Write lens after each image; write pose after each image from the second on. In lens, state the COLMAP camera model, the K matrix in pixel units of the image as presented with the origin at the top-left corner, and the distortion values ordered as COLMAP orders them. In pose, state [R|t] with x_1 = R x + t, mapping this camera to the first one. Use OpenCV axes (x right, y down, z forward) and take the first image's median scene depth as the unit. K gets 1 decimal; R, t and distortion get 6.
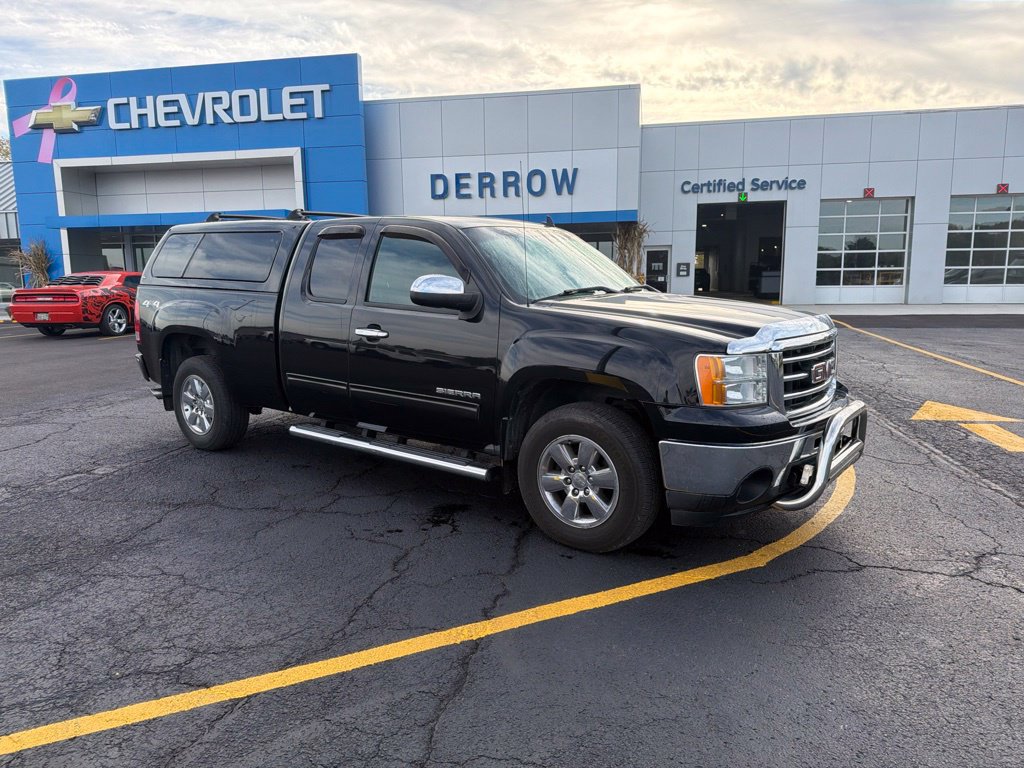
lens RADIAL K [[719.5, 0, 500.4], [0, 719.5, 380.0], [0, 0, 1]] dist [0.092848, -0.115031]
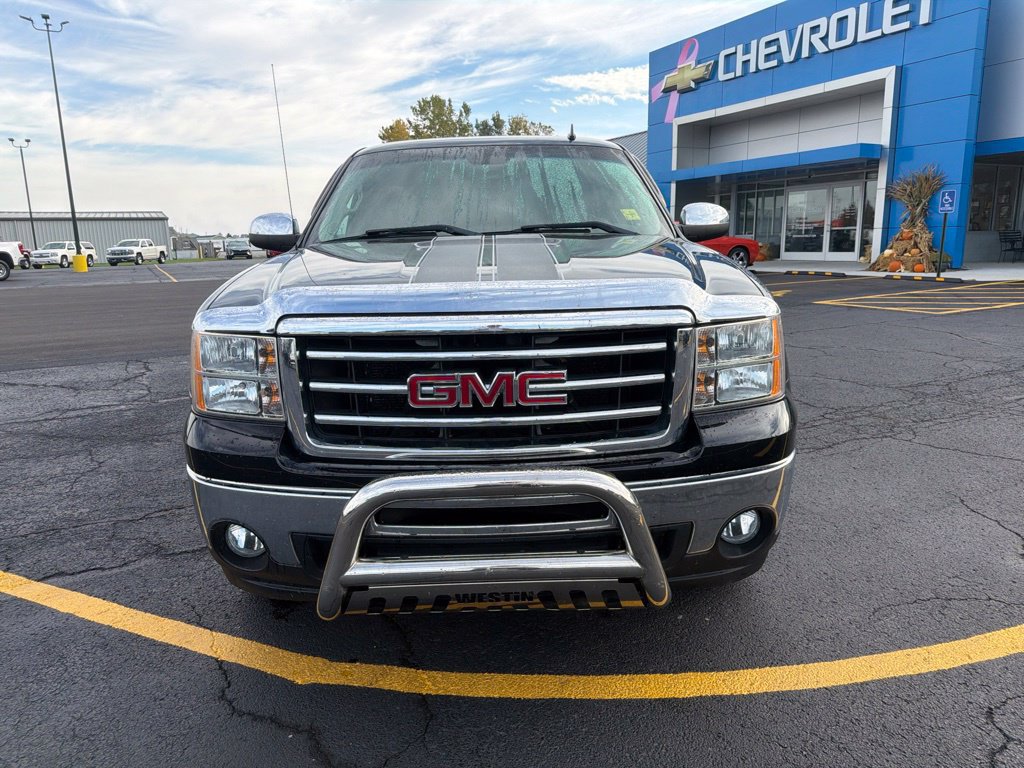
lens RADIAL K [[715.3, 0, 512.0], [0, 715.3, 384.0], [0, 0, 1]] dist [0.032234, -0.036368]
pose [[0.625824, 0.156013, -0.764202, 0.141532], [-0.095074, 0.987743, 0.123791, -0.014494], [0.774148, -0.004815, 0.632986, 0.122022]]
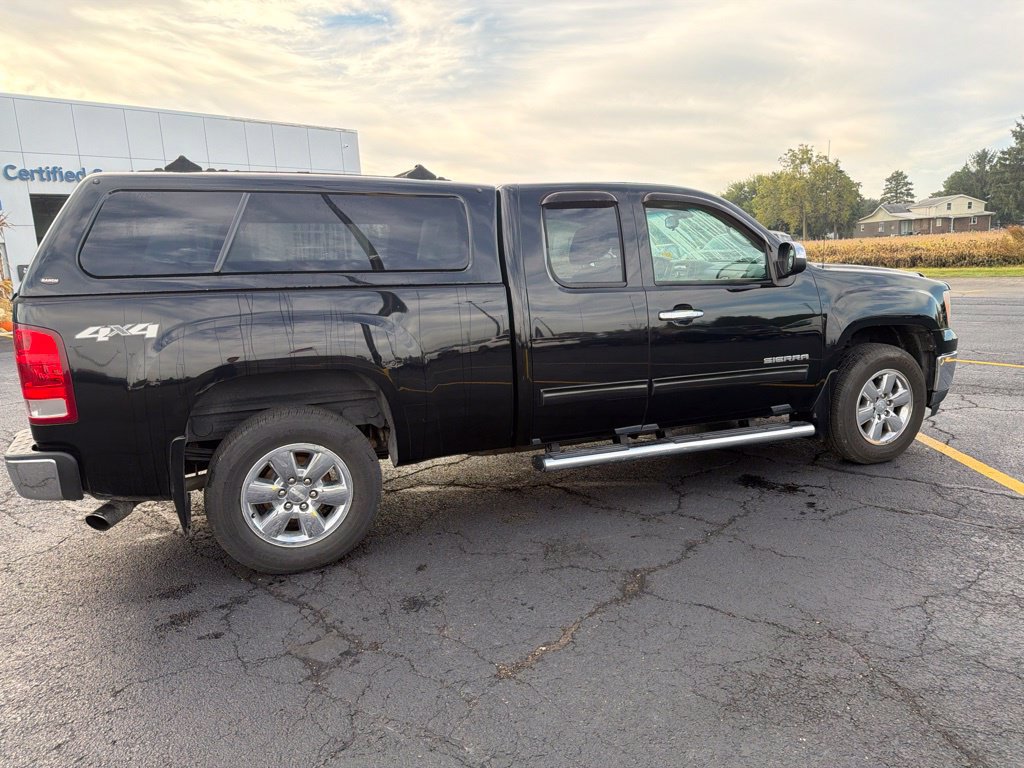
lens RADIAL K [[715.3, 0, 512.0], [0, 715.3, 384.0], [0, 0, 1]] dist [0.032234, -0.036368]
pose [[0.503532, -0.167461, 0.847592, -0.211558], [0.165550, 0.981559, 0.095581, -0.020458], [-0.847968, 0.092191, 0.521969, 0.150696]]
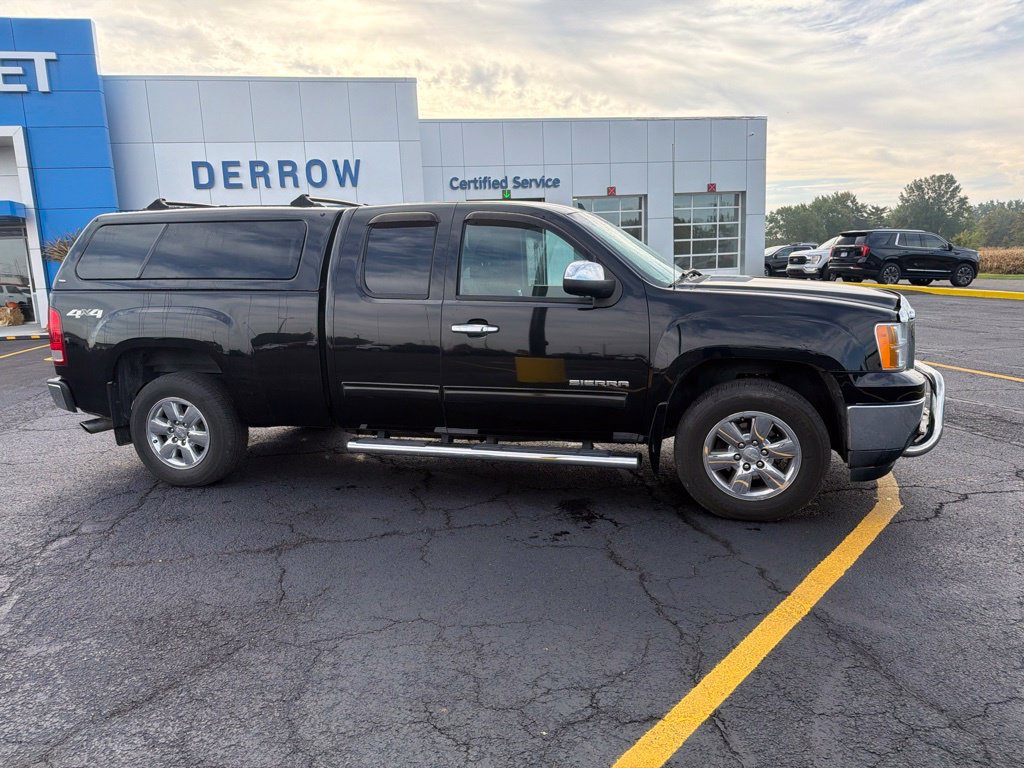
lens RADIAL K [[719.4, 0, 507.1], [0, 719.4, 387.1], [0, 0, 1]] dist [0.064646, -0.083866]
pose [[0.922210, -0.088769, 0.376363, -0.100864], [0.083178, 0.996049, 0.031116, -0.003196], [-0.377638, 0.002610, 0.925950, 0.028598]]
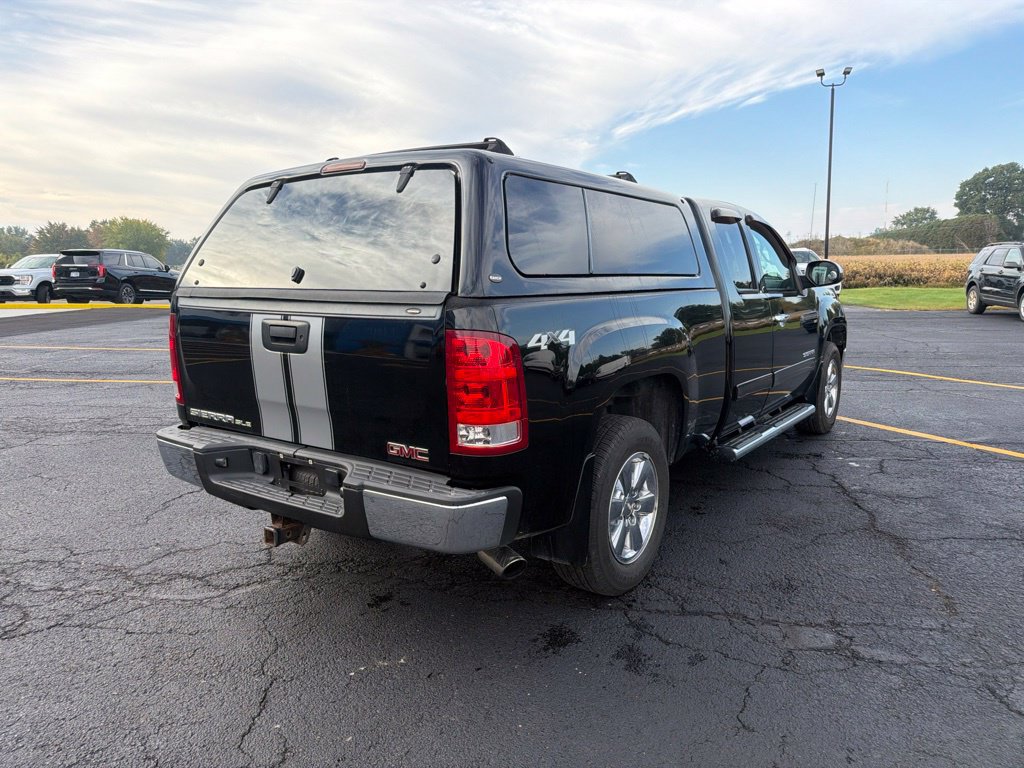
lens RADIAL K [[715.3, 0, 512.0], [0, 715.3, 384.0], [0, 0, 1]] dist [0.032234, -0.036368]
pose [[-0.035393, -0.159000, 0.986644, -0.246826], [0.162762, 0.973164, 0.162666, -0.041833], [-0.986030, 0.166345, -0.008564, 0.289440]]
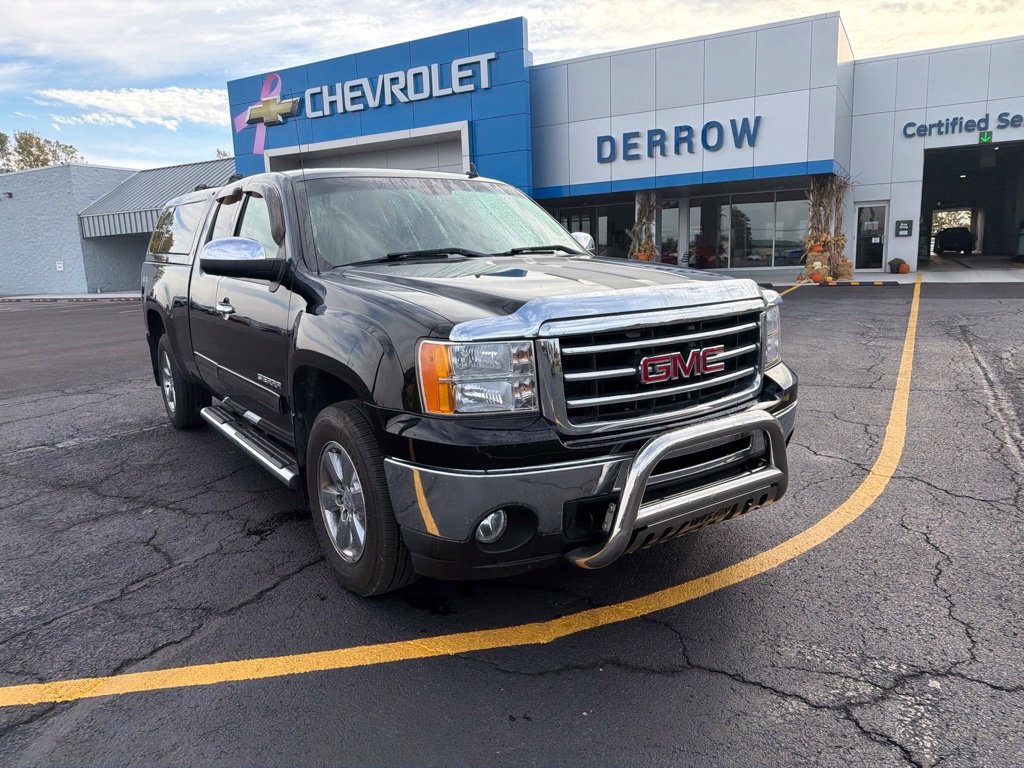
lens RADIAL K [[719.6, 0, 501.9], [0, 719.6, 385.6], [0, 0, 1]] dist [0.030783, -0.032517]
pose [[0.951958, 0.030369, -0.304720, 0.082629], [-0.015878, 0.998627, 0.049921, -0.005027], [0.305818, -0.042685, 0.951133, 0.055092]]
